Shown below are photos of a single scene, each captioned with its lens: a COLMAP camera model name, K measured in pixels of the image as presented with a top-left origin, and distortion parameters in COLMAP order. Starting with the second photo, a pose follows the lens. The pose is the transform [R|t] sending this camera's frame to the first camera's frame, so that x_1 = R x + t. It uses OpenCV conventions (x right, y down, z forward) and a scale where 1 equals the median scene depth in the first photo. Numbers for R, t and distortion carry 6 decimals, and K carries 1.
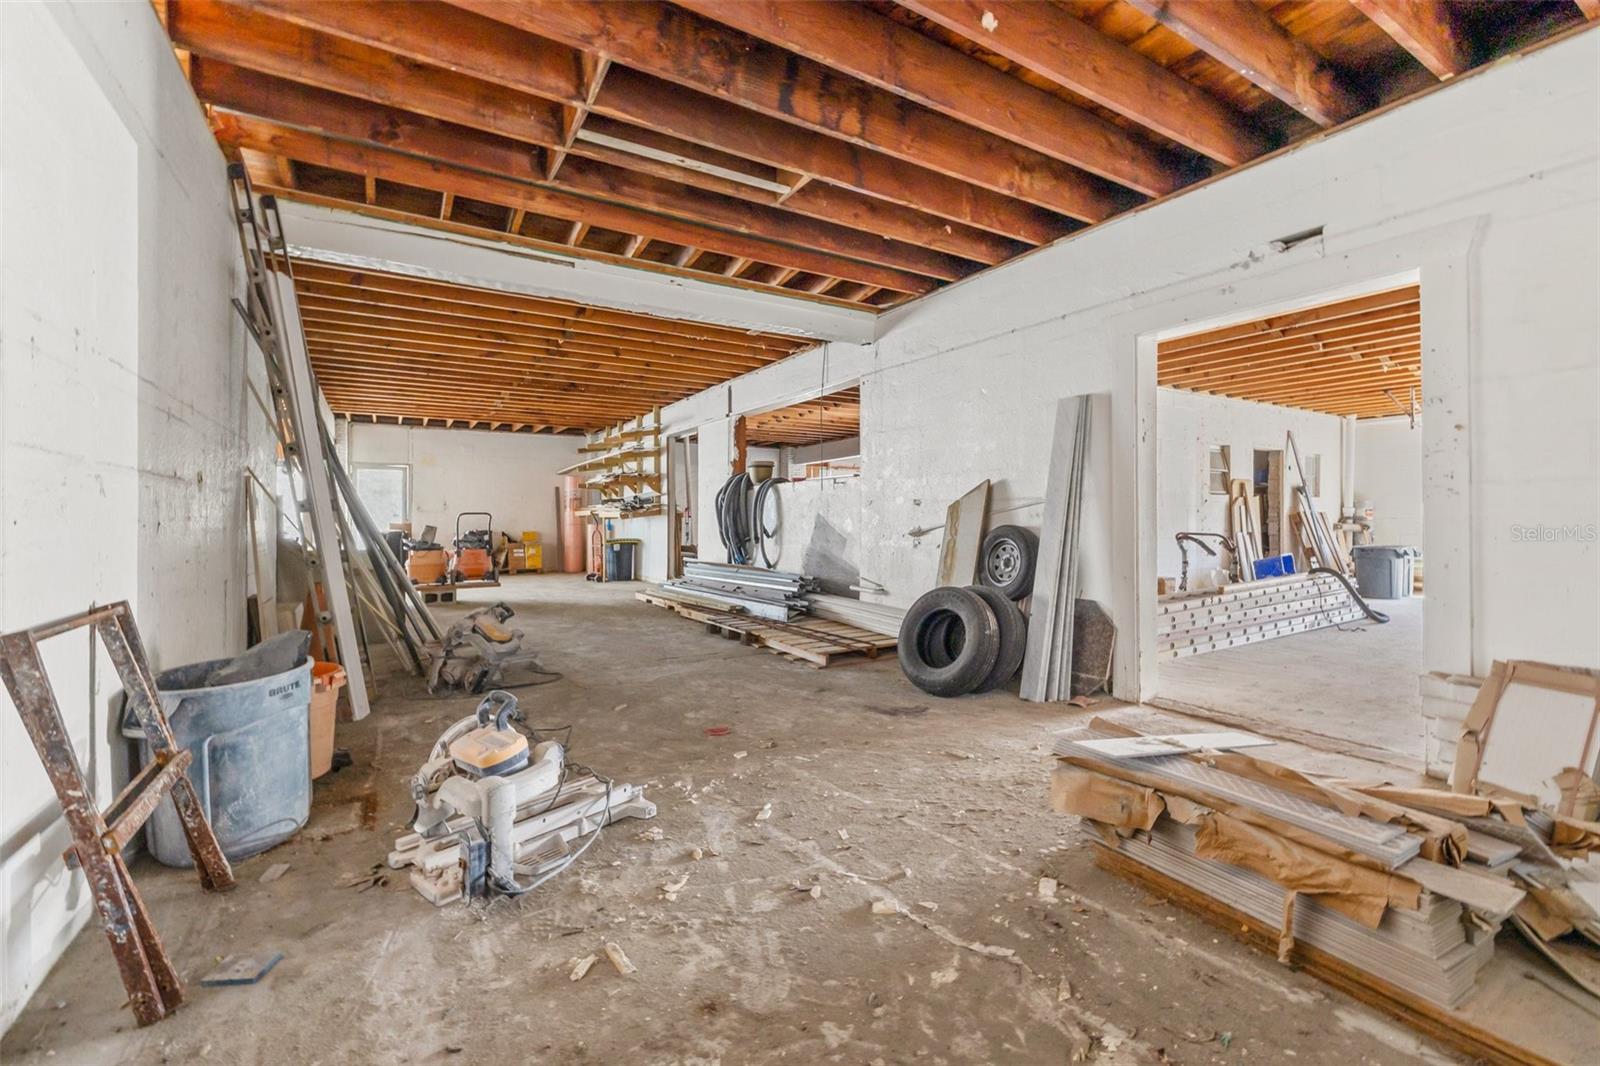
lens RADIAL K [[679.3, 0, 791.1], [0, 679.3, 523.1], [0, 0, 1]] dist [0.001054, 0.000078]
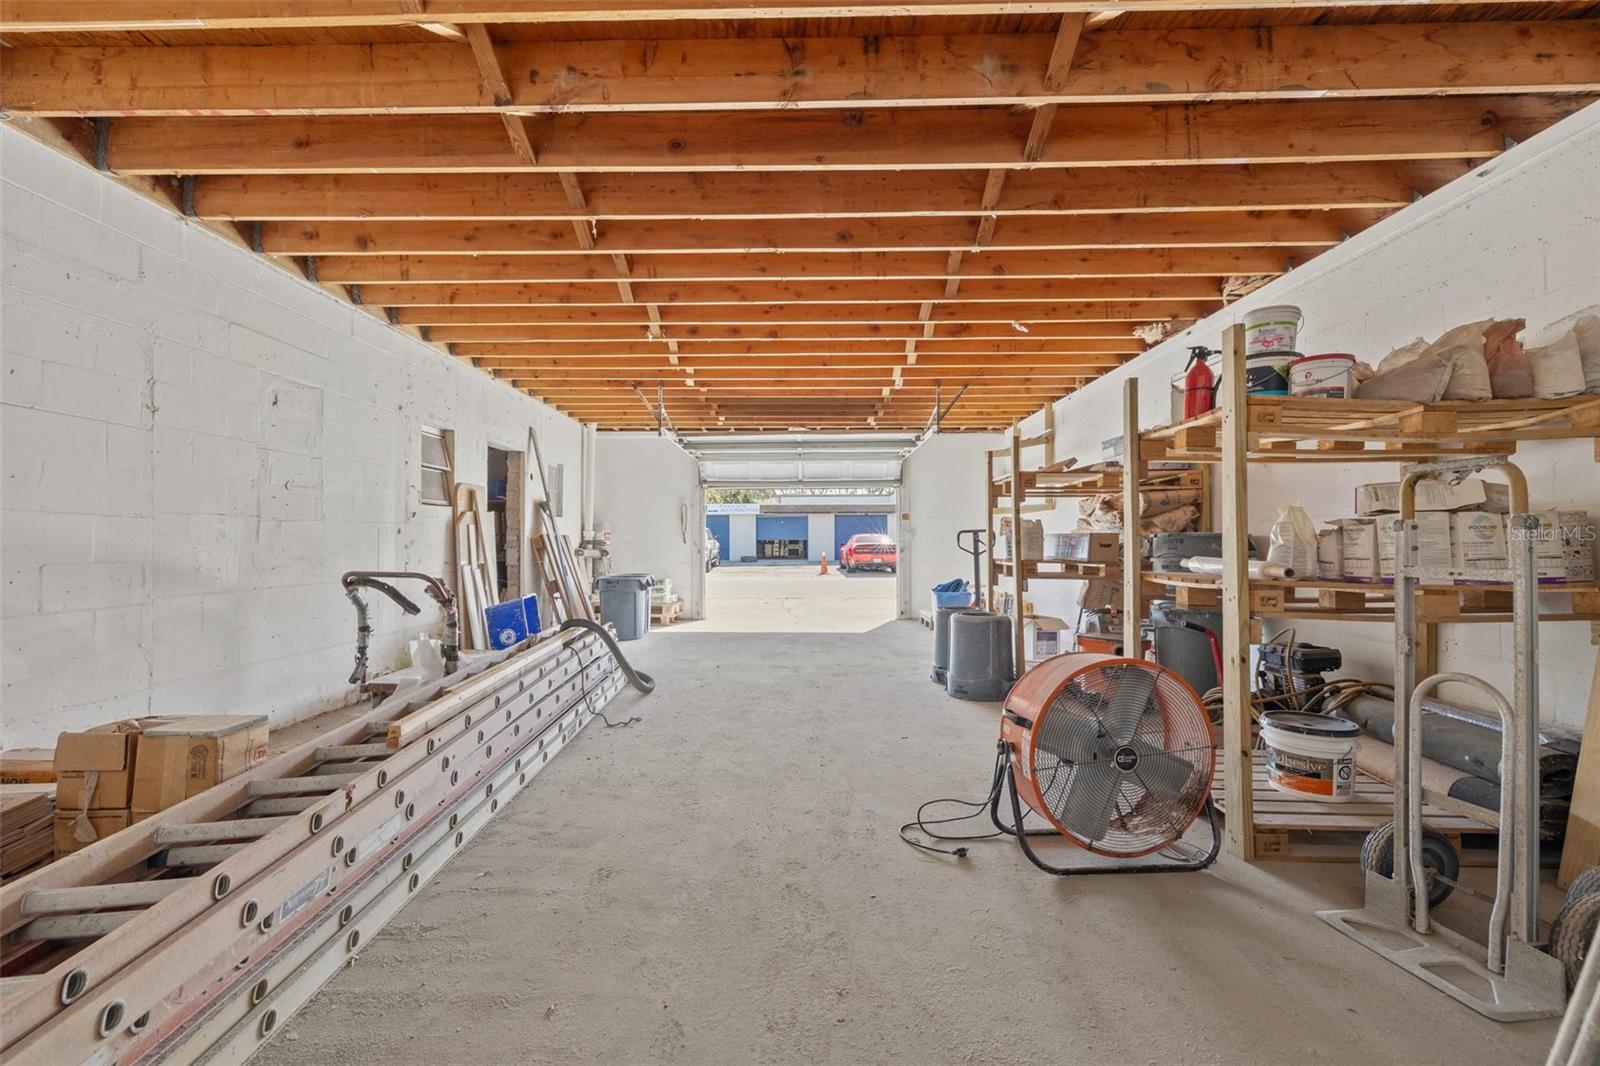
lens RADIAL K [[671.3, 0, 791.9], [0, 671.3, 529.9], [0, 0, 1]] dist [0.002434, 0.000031]
pose [[0.529282, 0.014490, 0.848322, 0.267476], [0.006509, 0.999755, -0.021137, -0.004183], [-0.848421, 0.016710, 0.529058, 0.379434]]
